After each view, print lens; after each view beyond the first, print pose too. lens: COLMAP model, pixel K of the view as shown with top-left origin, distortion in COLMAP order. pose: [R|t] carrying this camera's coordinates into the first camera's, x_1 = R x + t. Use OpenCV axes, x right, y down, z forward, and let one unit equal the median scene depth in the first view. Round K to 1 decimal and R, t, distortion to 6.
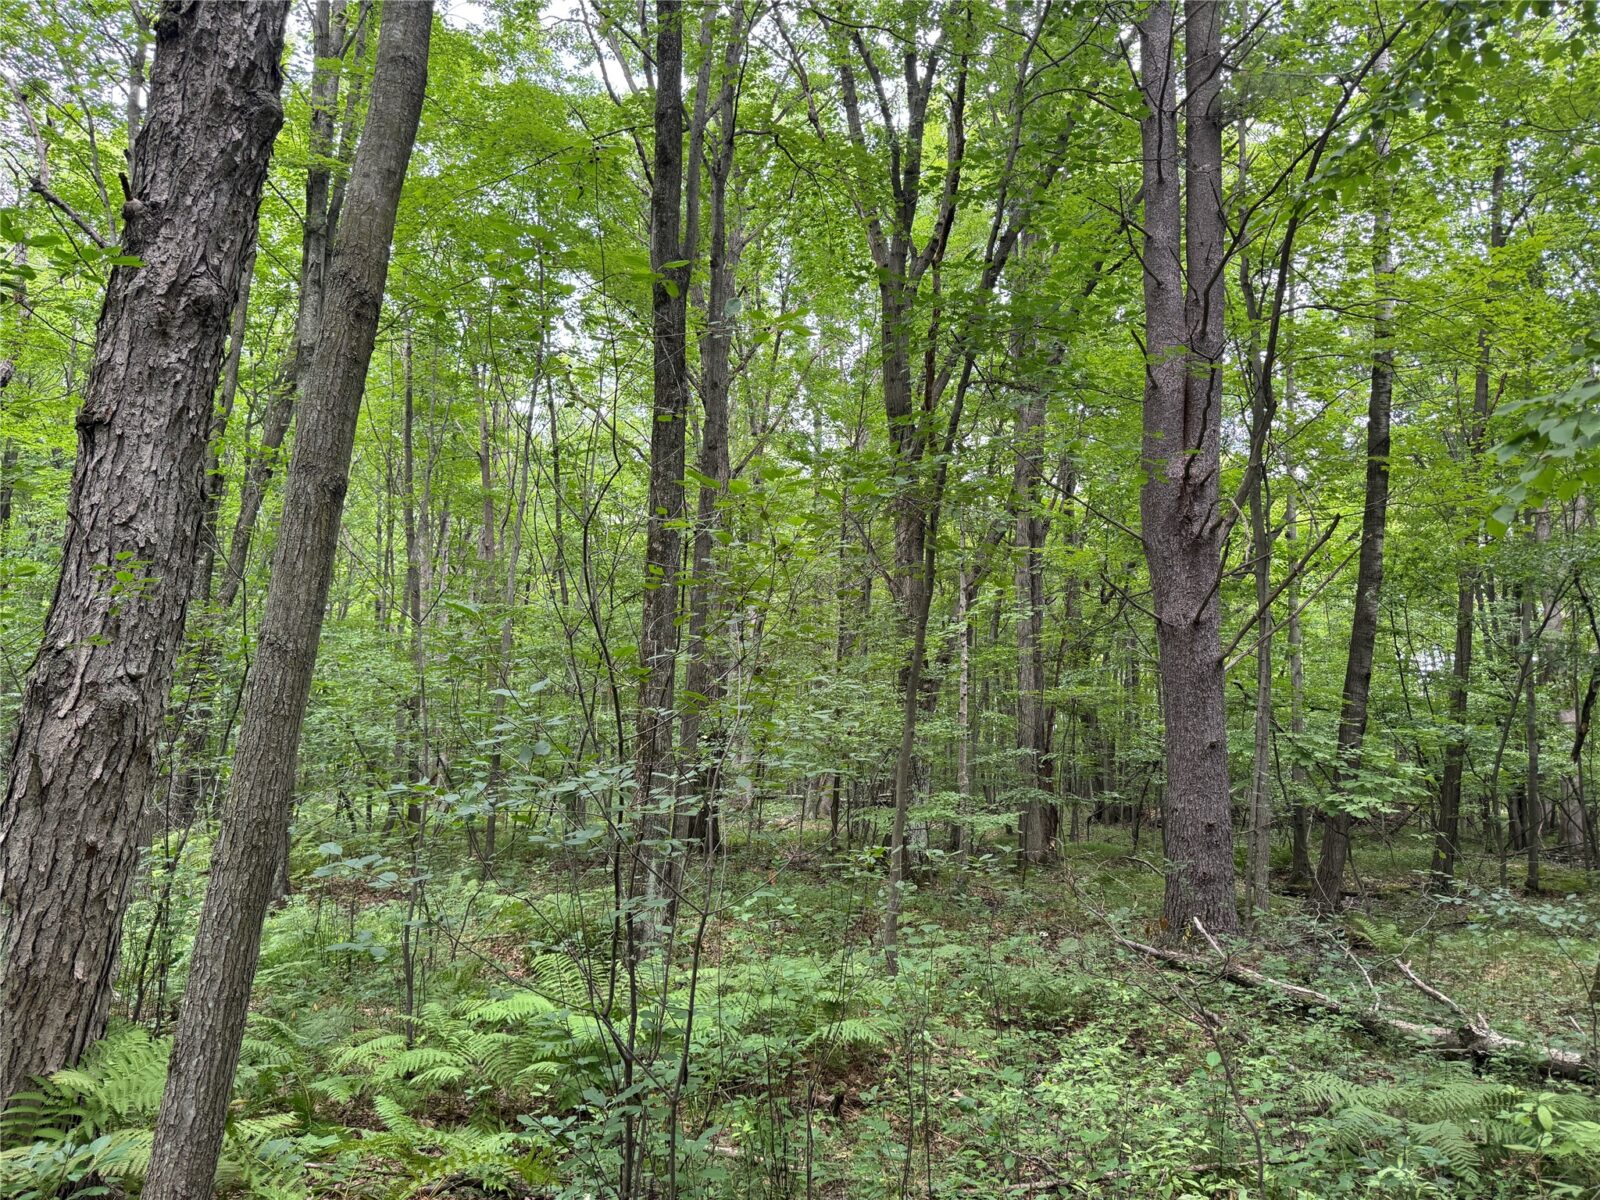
lens RADIAL K [[1112.4, 0, 800.0], [0, 1112.4, 598.9], [0, 0, 1]] dist [-0.001722, -0.001471]
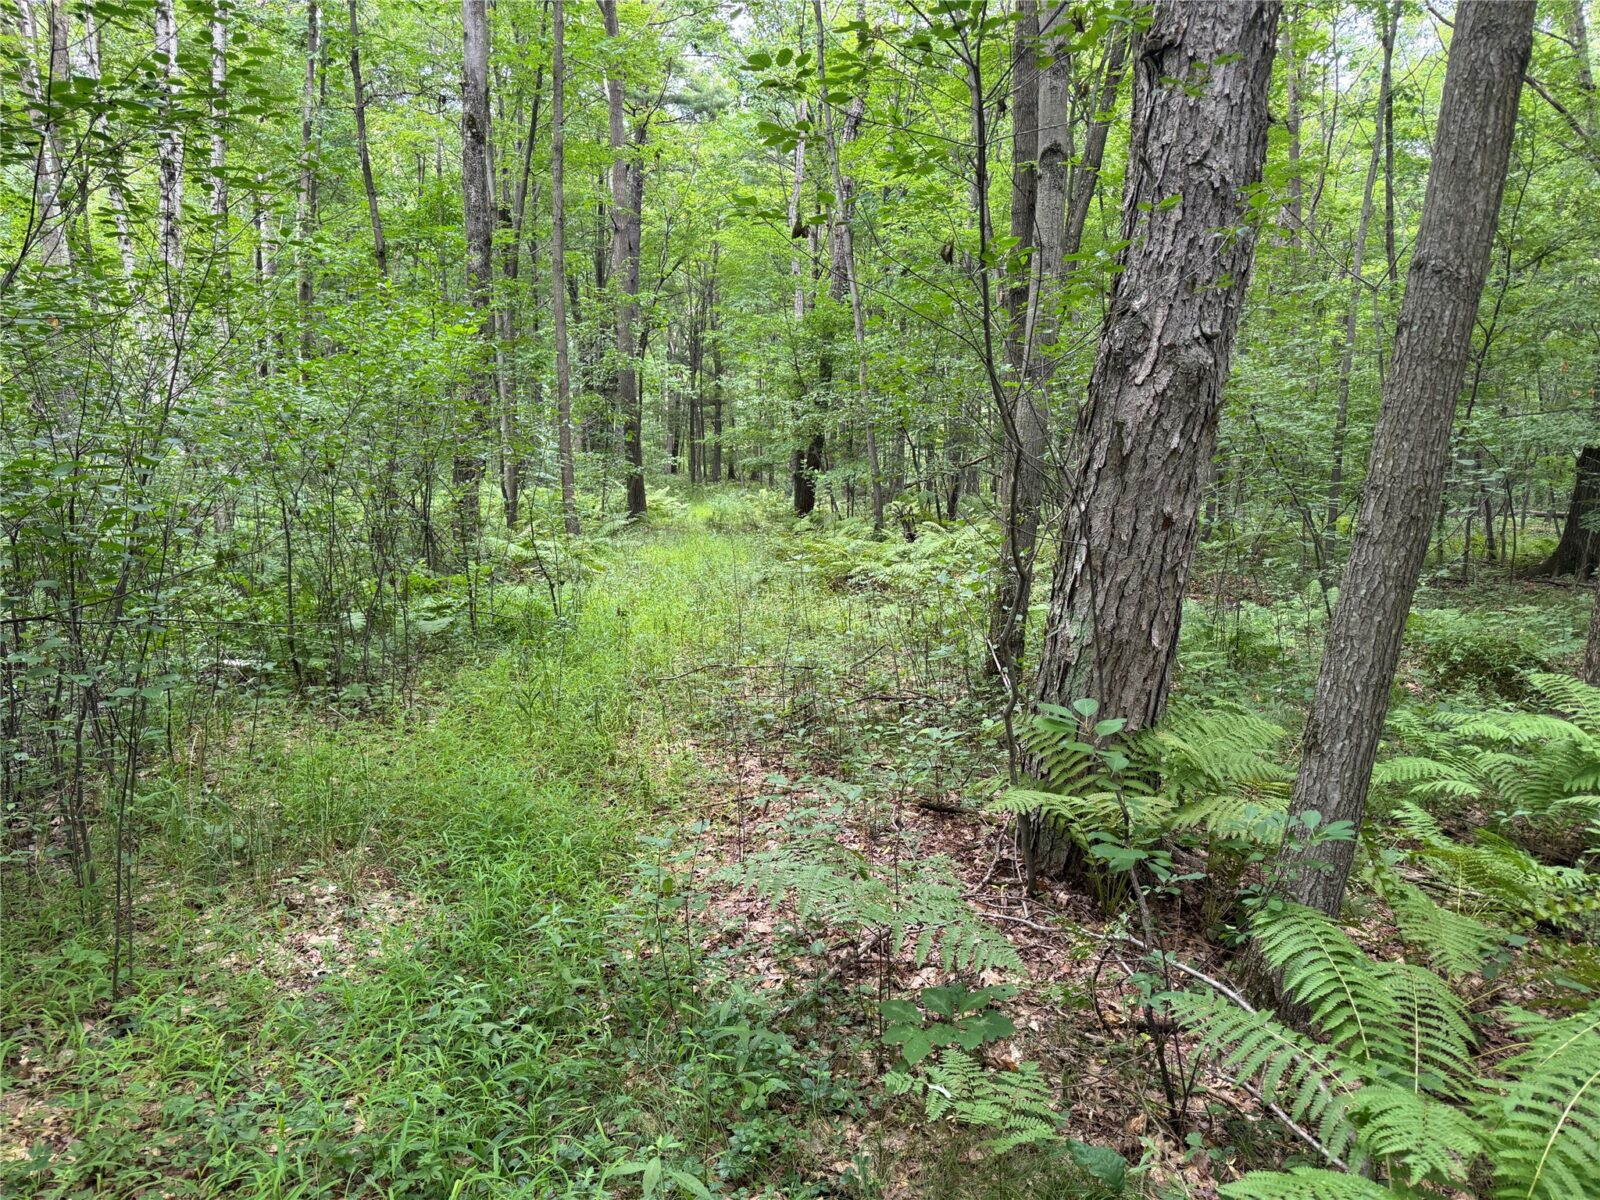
lens RADIAL K [[1112.4, 0, 800.2], [0, 1112.4, 601.5], [0, 0, 1]] dist [-0.001722, -0.001471]
pose [[0.790710, 0.074889, -0.607593, -0.293597], [0.085168, 0.969381, 0.230318, 0.041723], [0.606237, -0.233862, 0.760121, 0.044762]]
